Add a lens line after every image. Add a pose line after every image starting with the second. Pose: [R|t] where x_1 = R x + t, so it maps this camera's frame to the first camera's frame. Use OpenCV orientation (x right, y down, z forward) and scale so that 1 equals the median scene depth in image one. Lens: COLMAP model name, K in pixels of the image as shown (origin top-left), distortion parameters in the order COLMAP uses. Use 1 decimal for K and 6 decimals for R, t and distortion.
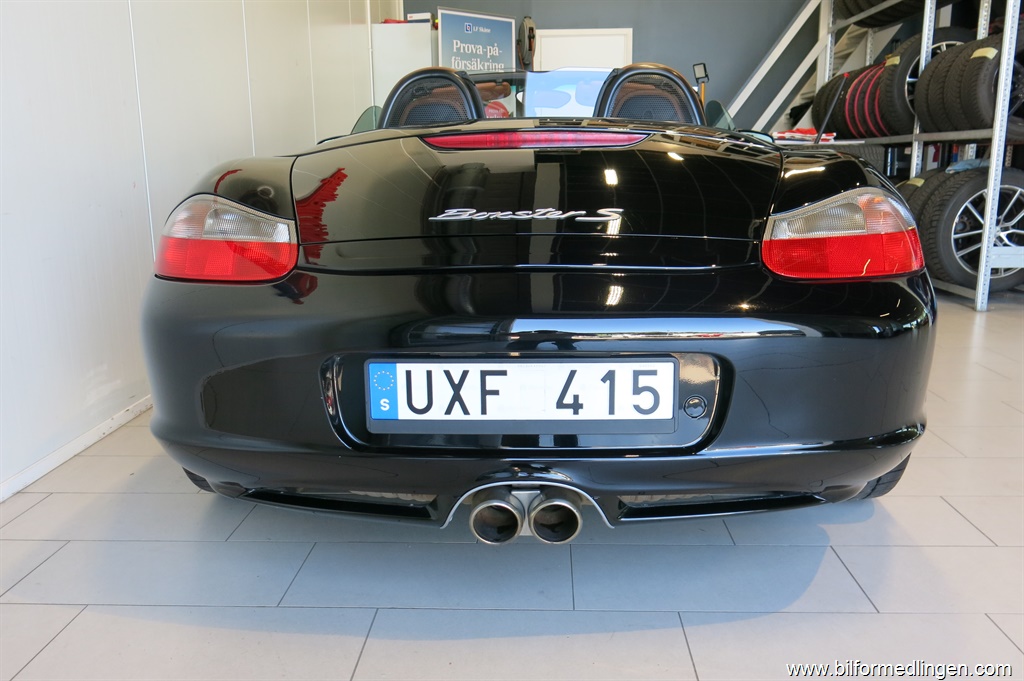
lens RADIAL K [[851.8, 0, 506.7], [0, 851.8, 341.5], [0, 0, 1]] dist [-0.010656, -0.009056]
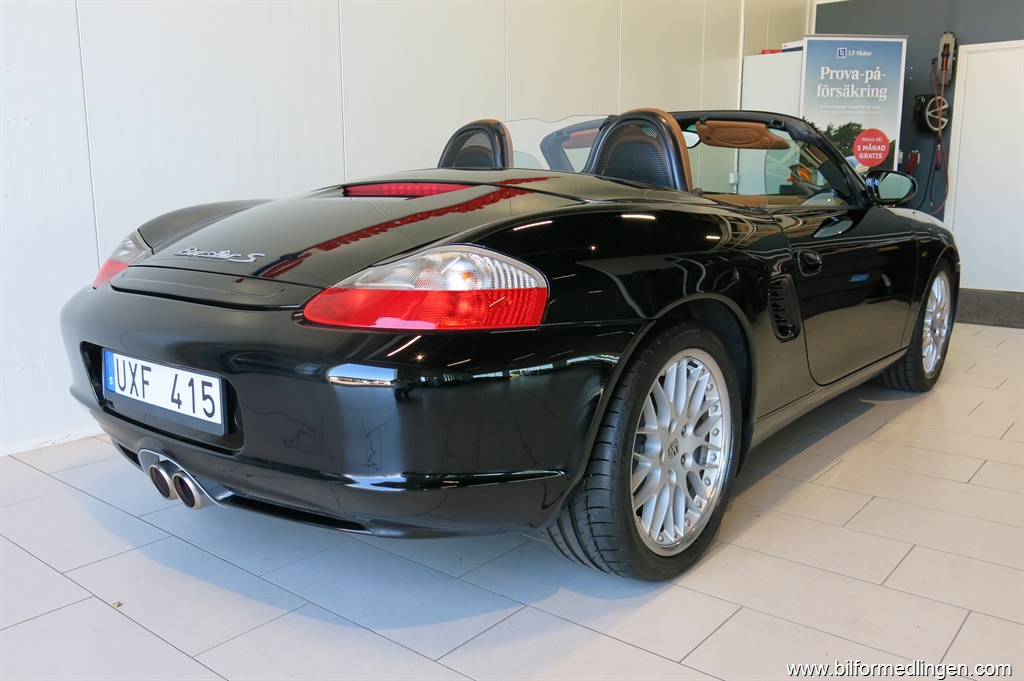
lens RADIAL K [[851.8, 0, 506.7], [0, 851.8, 341.5], [0, 0, 1]] dist [-0.010656, -0.009056]
pose [[0.805086, 0.116740, -0.581557, 0.939782], [-0.131453, 0.991177, 0.016988, -0.079520], [0.578409, 0.062771, 0.813328, 0.172335]]
